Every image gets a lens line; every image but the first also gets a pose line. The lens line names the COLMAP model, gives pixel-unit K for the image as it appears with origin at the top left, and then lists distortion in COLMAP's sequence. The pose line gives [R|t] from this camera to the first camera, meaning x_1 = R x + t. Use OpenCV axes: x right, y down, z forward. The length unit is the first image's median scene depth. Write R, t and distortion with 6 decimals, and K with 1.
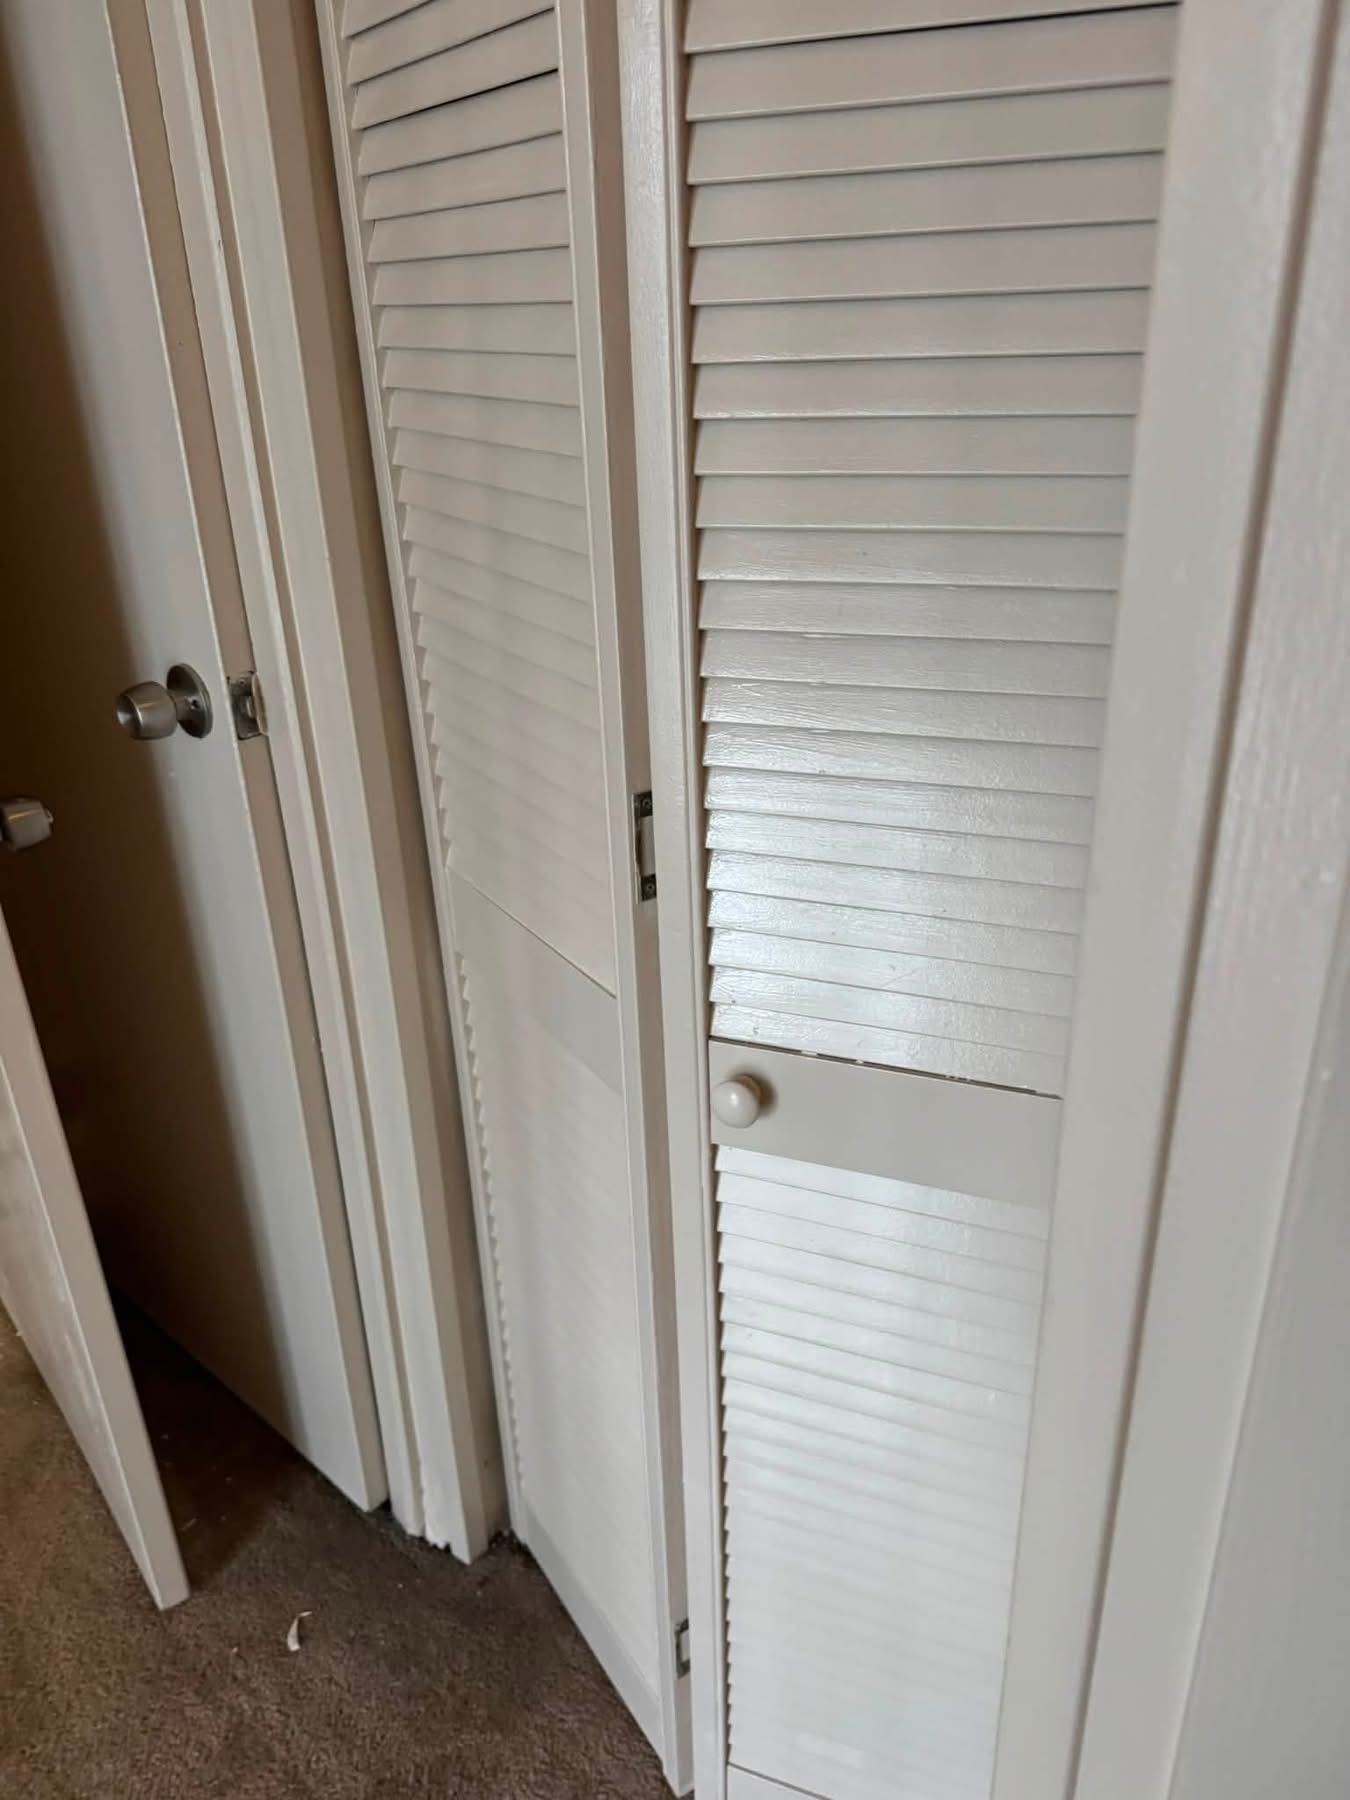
lens RADIAL K [[1257.2, 0, 676.4], [0, 1257.2, 934.4], [0, 0, 1]] dist [0.081673, -0.101610]
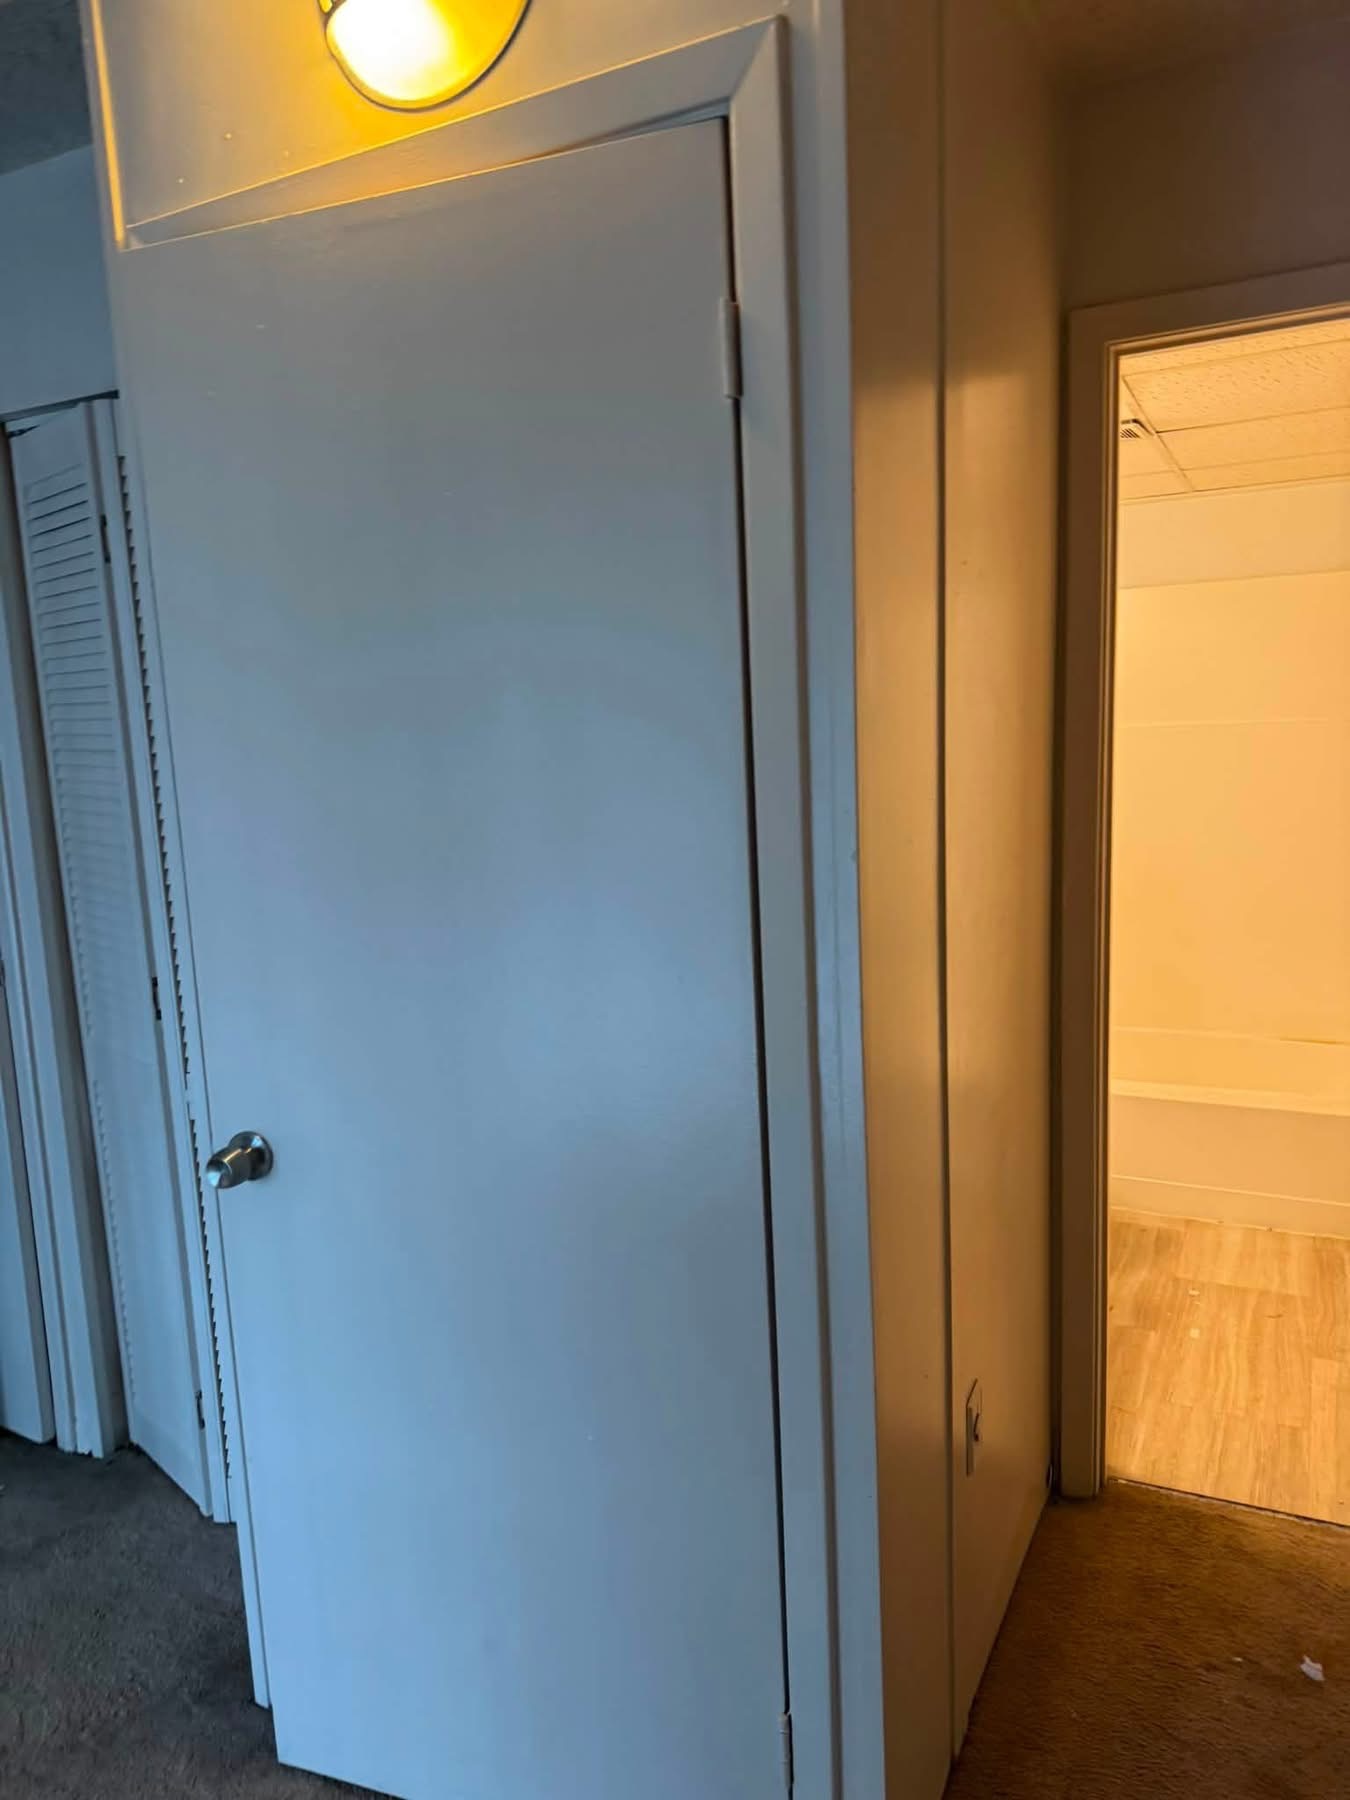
lens RADIAL K [[1250.6, 0, 674.9], [0, 1250.6, 925.4], [0, 0, 1]] dist [0.001112, -0.004271]
pose [[0.978769, -0.037893, 0.201433, 0.319105], [0.092929, 0.957989, -0.271332, 0.369950], [-0.182689, 0.284290, 0.941172, -1.069795]]
